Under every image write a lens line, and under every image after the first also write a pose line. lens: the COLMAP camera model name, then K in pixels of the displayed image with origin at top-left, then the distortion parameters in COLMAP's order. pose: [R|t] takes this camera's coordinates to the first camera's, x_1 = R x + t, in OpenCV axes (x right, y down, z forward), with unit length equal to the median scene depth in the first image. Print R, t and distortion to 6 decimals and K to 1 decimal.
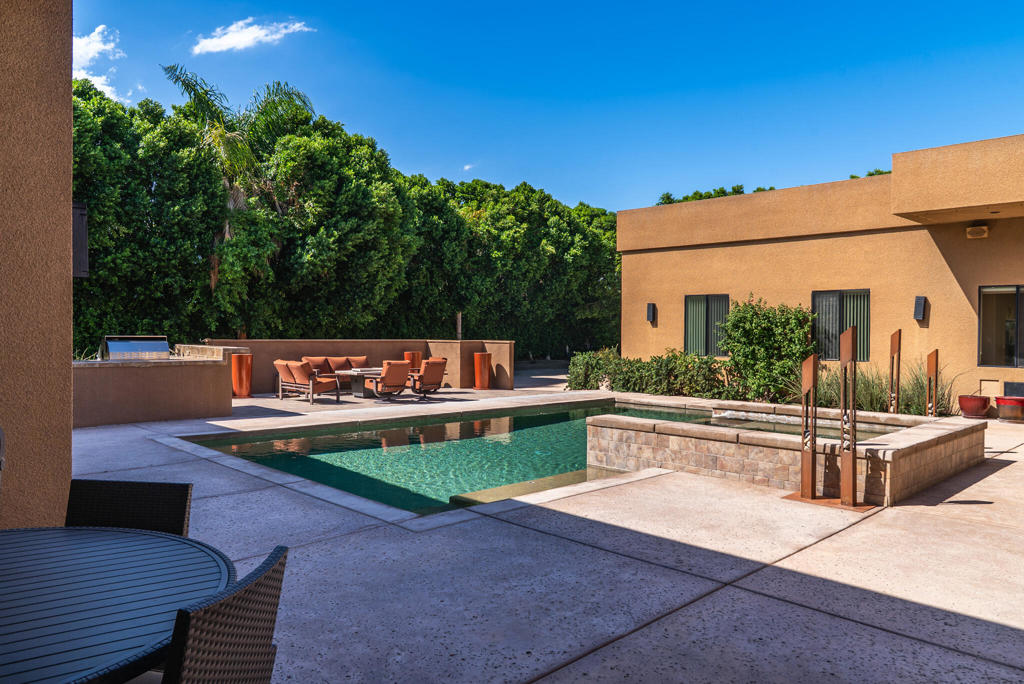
lens RADIAL K [[706.6, 0, 521.4], [0, 706.6, 343.4], [0, 0, 1]] dist [-0.007088, -0.001021]
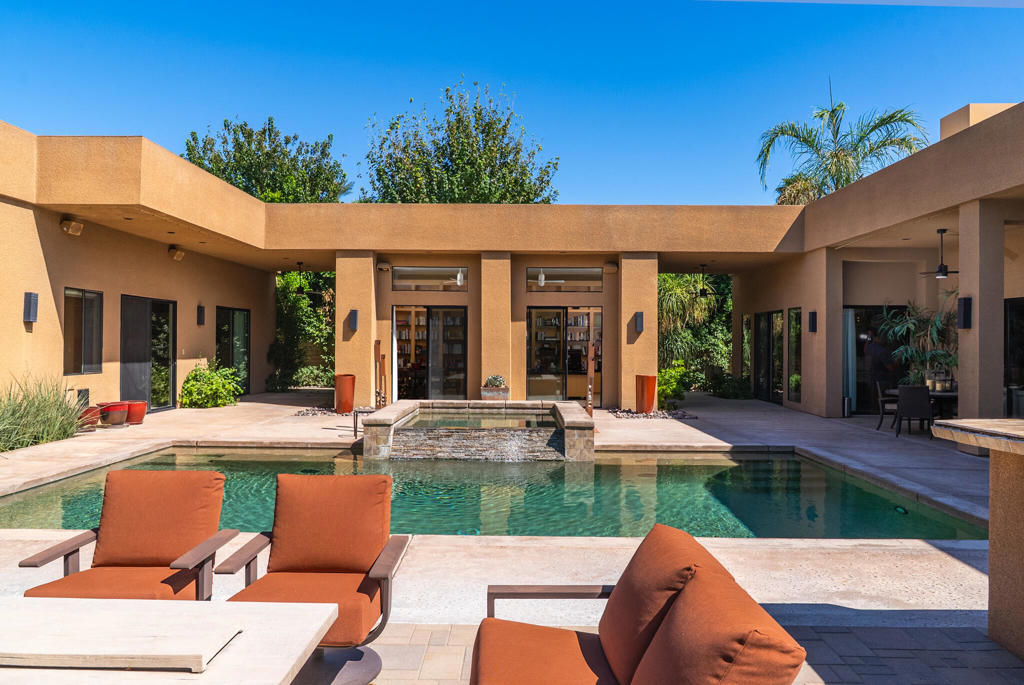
lens RADIAL K [[775.9, 0, 516.3], [0, 775.9, 344.2], [0, 0, 1]] dist [-0.024221, -0.000161]
pose [[-0.712229, -0.017320, 0.701734, -0.390047], [-0.003442, 0.999770, 0.021183, -0.026523], [-0.701939, 0.012672, -0.712124, 1.116747]]
